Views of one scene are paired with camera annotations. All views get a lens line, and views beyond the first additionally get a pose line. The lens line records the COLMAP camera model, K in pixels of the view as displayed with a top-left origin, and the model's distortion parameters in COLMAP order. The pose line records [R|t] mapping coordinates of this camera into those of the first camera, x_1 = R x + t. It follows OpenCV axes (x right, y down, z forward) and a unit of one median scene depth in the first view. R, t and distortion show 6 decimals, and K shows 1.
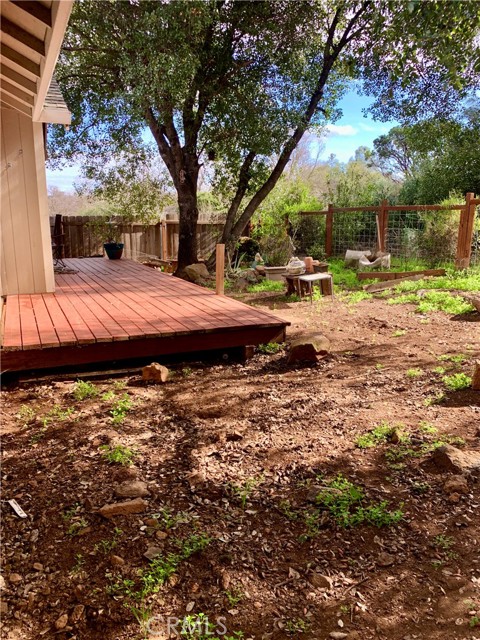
lens RADIAL K [[492.9, 0, 241.2], [0, 492.9, 323.0], [0, 0, 1]] dist [0.028517, -0.013851]
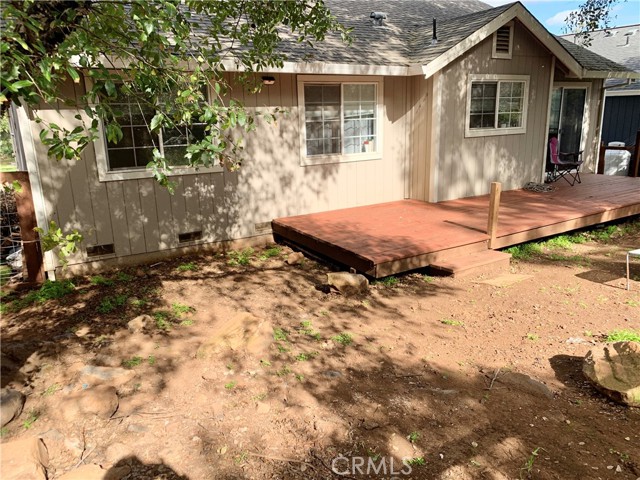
lens RADIAL K [[492.9, 0, 320.9], [0, 492.9, 239.6], [0, 0, 1]] dist [0.028517, -0.013851]
pose [[0.123847, 0.249212, -0.960497, 0.774872], [-0.182713, 0.957126, 0.224779, -0.187209], [0.975335, 0.147657, 0.164071, 0.473631]]
